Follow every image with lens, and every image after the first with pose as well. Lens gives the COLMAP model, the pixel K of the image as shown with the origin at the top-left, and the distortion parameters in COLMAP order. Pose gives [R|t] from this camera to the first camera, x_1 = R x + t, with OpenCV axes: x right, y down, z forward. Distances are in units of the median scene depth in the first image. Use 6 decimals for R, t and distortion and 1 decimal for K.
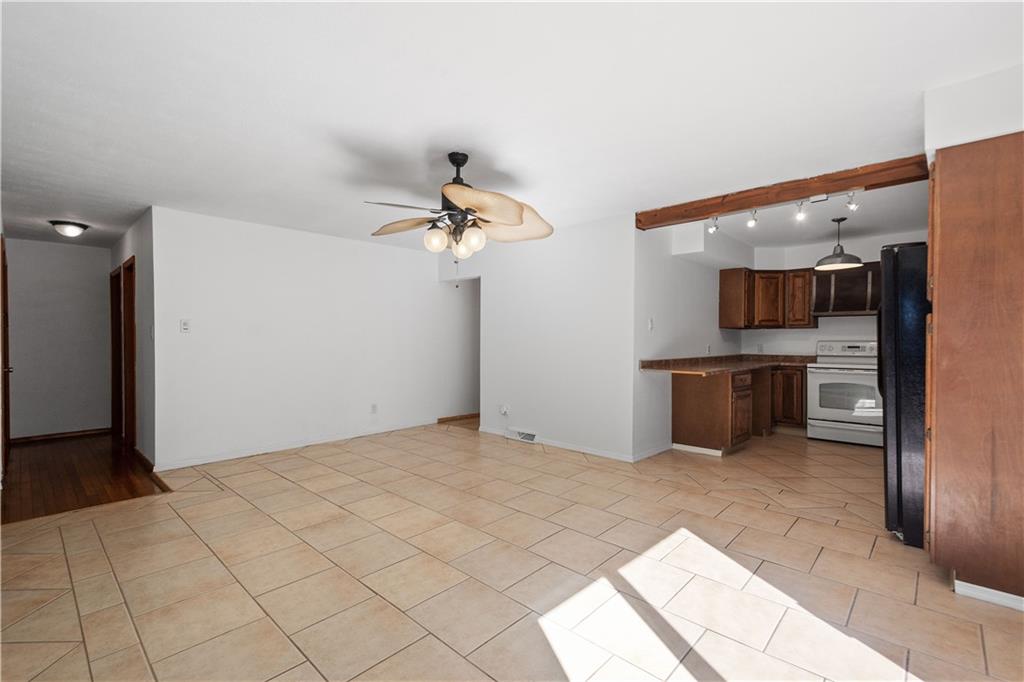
lens RADIAL K [[444.0, 0, 515.2], [0, 444.0, 343.1], [0, 0, 1]] dist [0.015967, -0.004261]
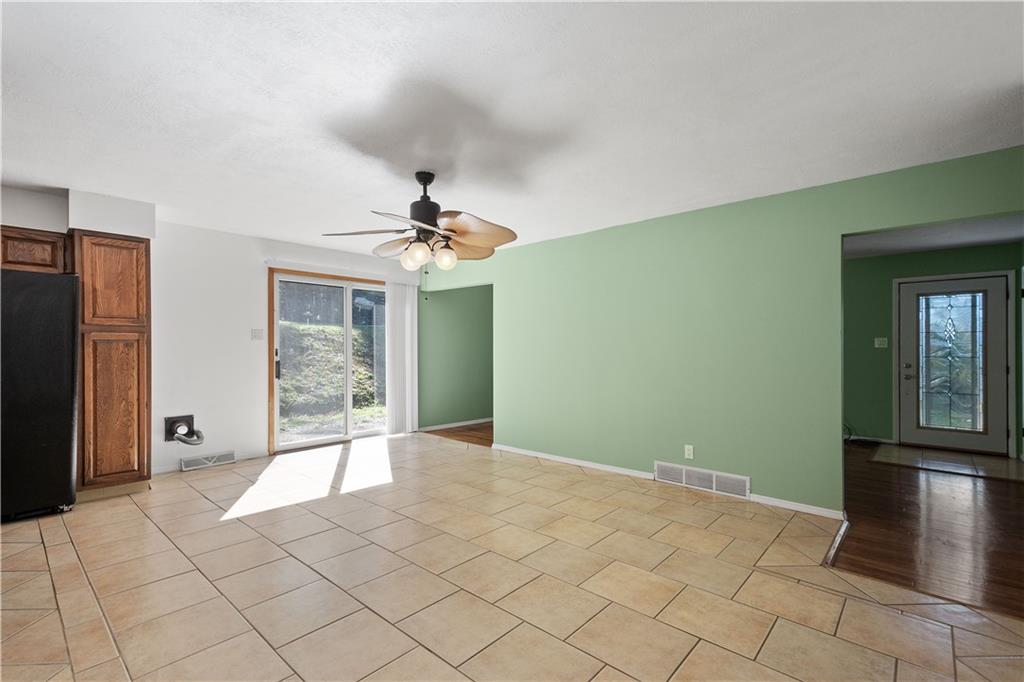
lens RADIAL K [[444.0, 0, 514.8], [0, 444.0, 347.5], [0, 0, 1]] dist [0.015967, -0.004261]
pose [[-0.999706, -0.002104, -0.024150, -0.164221], [-0.002235, 0.999983, 0.005422, -0.009439], [0.024138, 0.005475, -0.999694, 1.064571]]
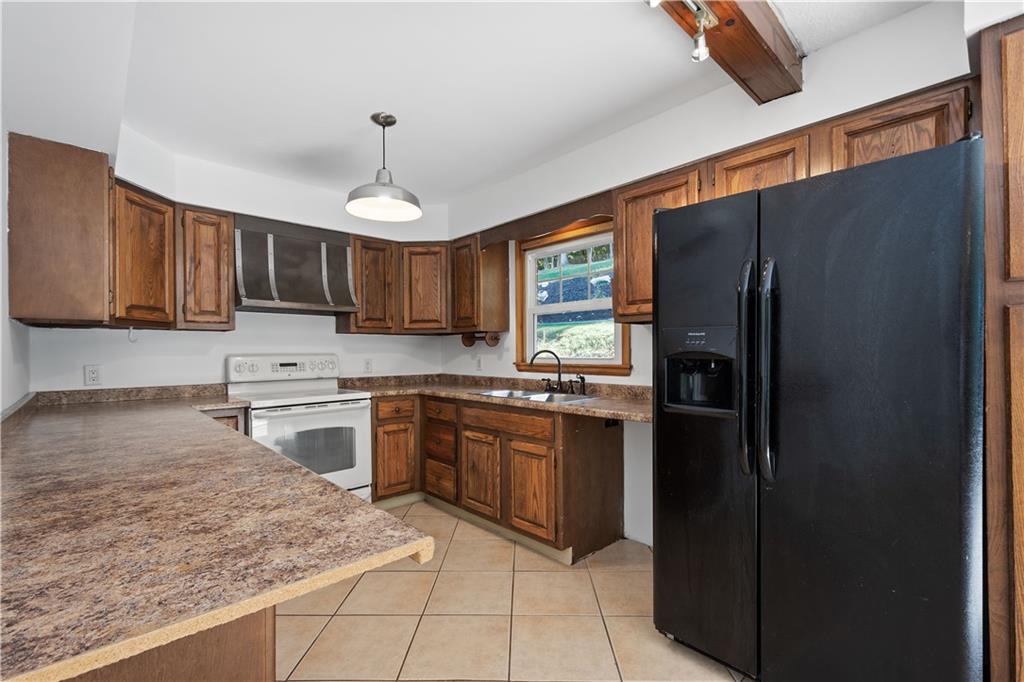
lens RADIAL K [[444.0, 0, 514.0], [0, 444.0, 351.4], [0, 0, 1]] dist [0.015967, -0.004261]
pose [[0.046963, -0.004311, 0.998887, 0.172731], [0.013785, 0.999898, 0.003667, -0.007329], [-0.998802, 0.013597, 0.047018, 0.676032]]
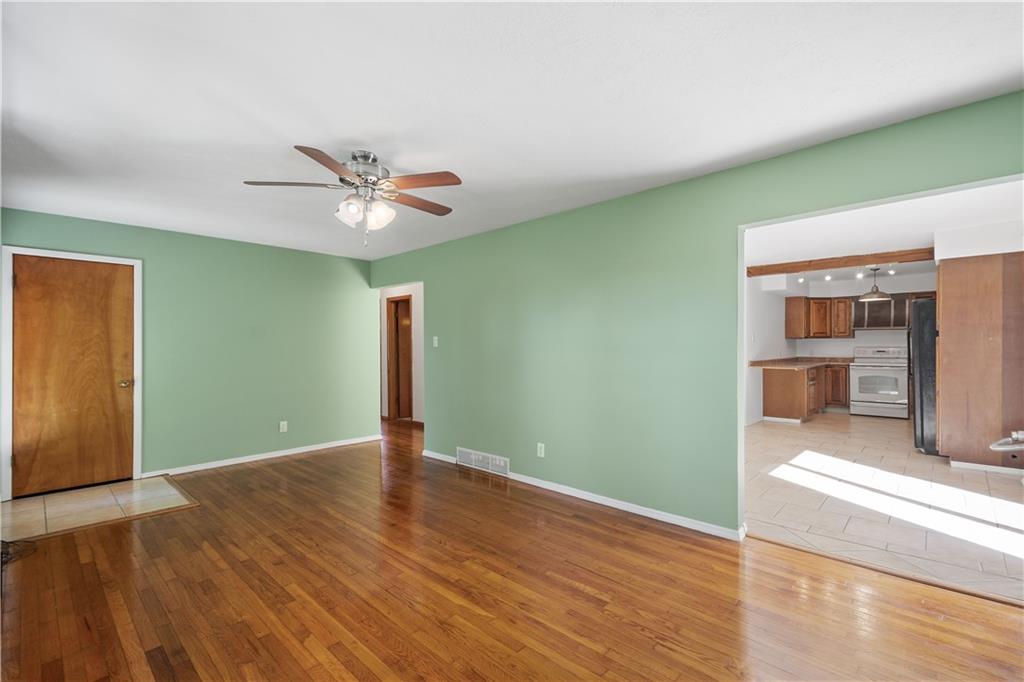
lens RADIAL K [[444.0, 0, 518.8], [0, 444.0, 344.0], [0, 0, 1]] dist [0.015967, -0.004261]
pose [[0.999958, -0.004326, 0.008100, -0.429064], [0.004384, 0.999964, -0.007196, -0.009962], [-0.008069, 0.007231, 0.999941, -0.441296]]
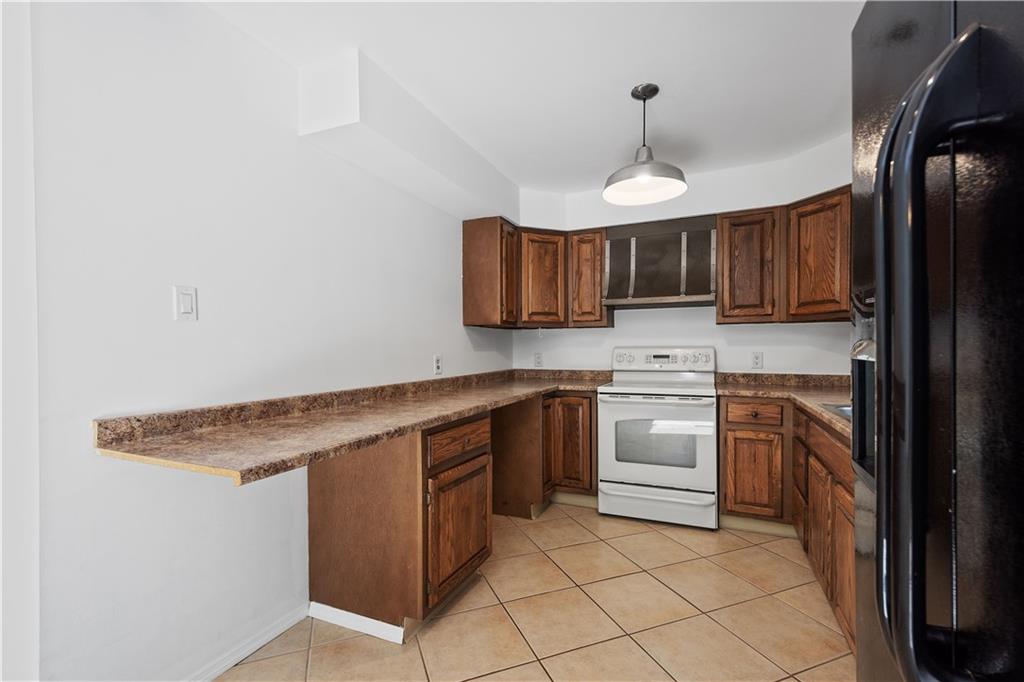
lens RADIAL K [[444.0, 0, 514.2], [0, 444.0, 354.8], [0, 0, 1]] dist [0.015967, -0.004261]
pose [[0.936326, -0.014505, 0.350833, 0.344022], [0.010807, 0.999864, 0.012496, -0.004020], [-0.350966, -0.007909, 0.936355, 0.488529]]
